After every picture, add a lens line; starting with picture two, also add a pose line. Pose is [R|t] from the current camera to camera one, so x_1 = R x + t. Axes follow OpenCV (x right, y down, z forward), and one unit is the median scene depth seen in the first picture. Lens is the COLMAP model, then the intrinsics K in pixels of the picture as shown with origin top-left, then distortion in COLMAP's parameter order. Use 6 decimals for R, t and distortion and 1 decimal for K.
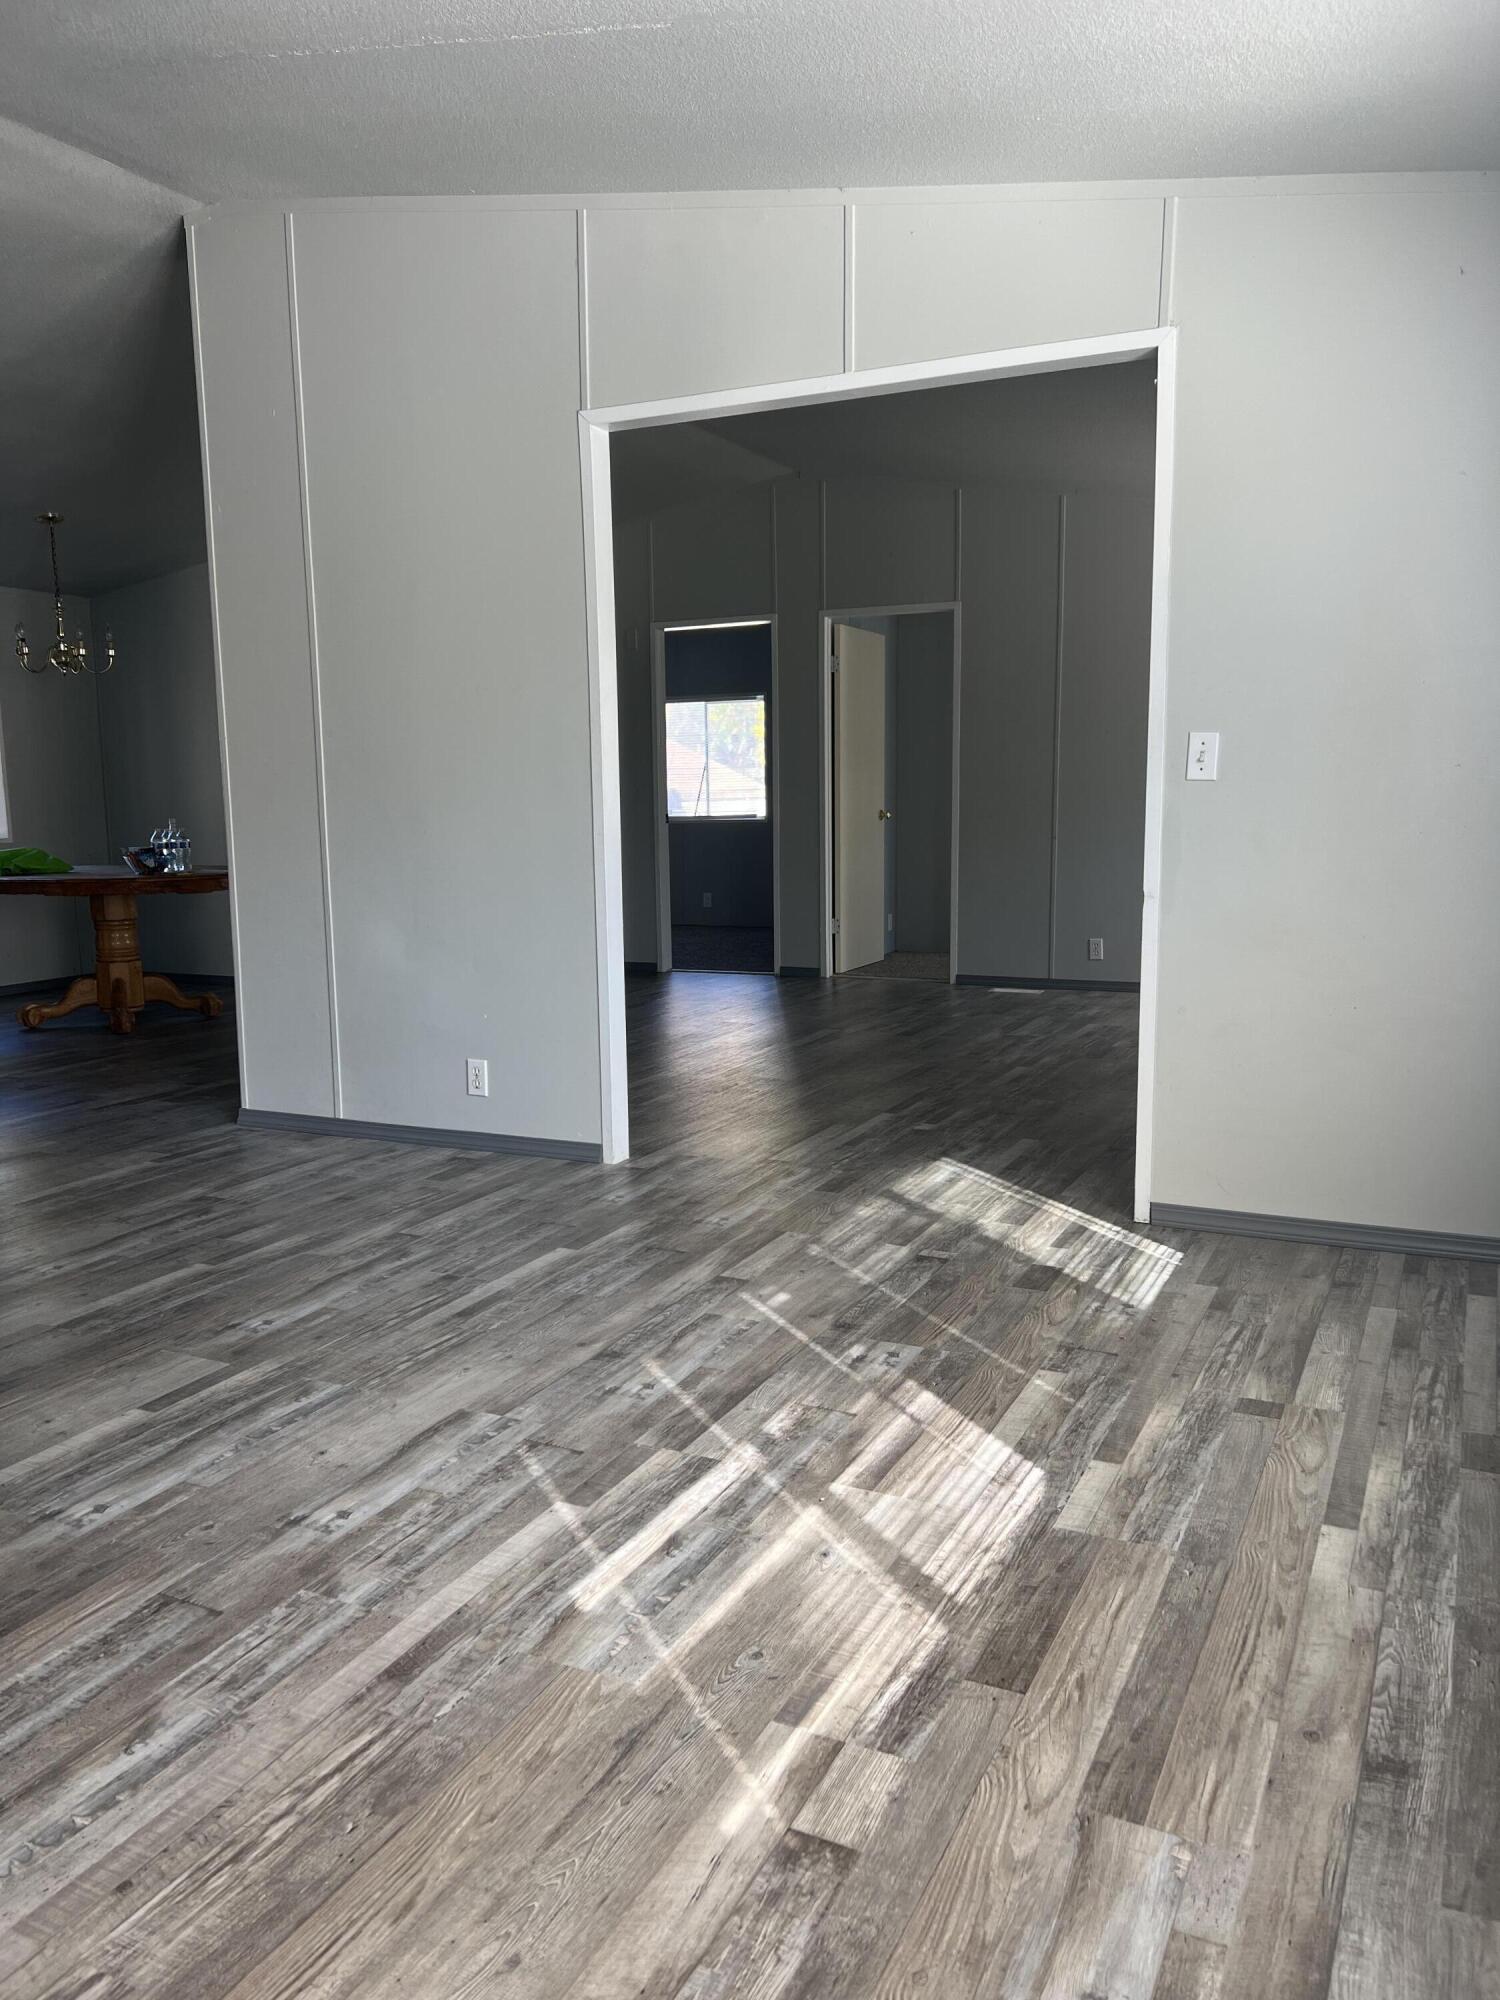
lens RADIAL K [[1527.7, 0, 751.7], [0, 1527.7, 993.4], [0, 0, 1]] dist [0.046766, -0.047957]
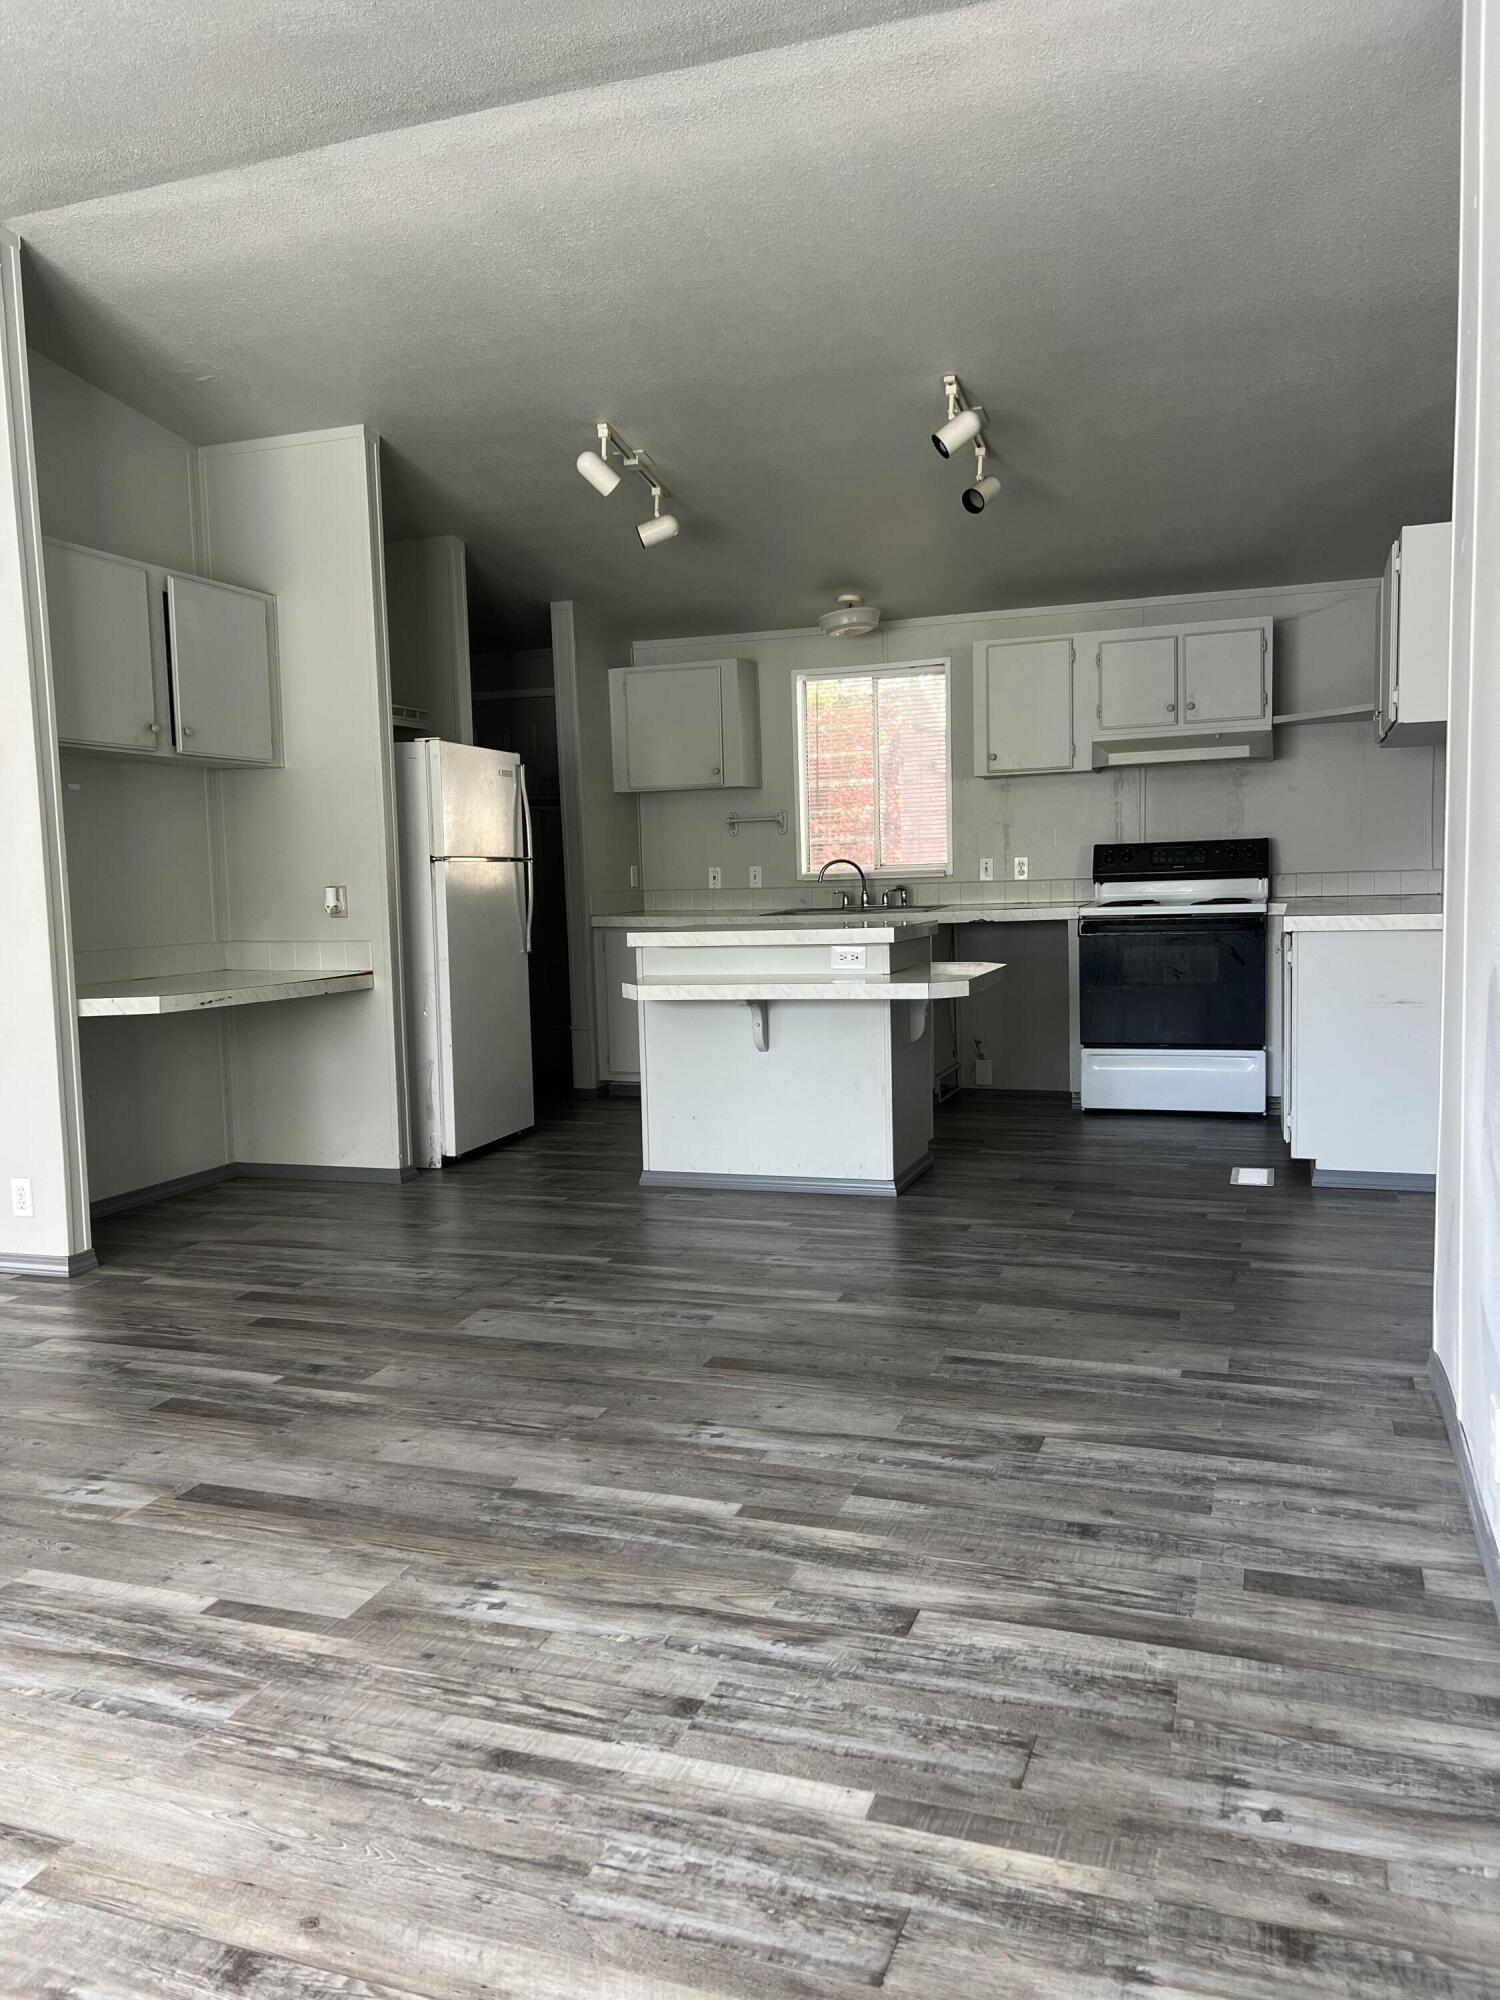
lens RADIAL K [[1527.7, 0, 749.5], [0, 1527.7, 1000.6], [0, 0, 1]] dist [0.046766, -0.047957]
pose [[0.091999, 0.101295, -0.990594, 0.349733], [-0.099693, 0.990751, 0.092052, -0.133689], [0.990756, 0.090286, 0.101247, 0.920553]]
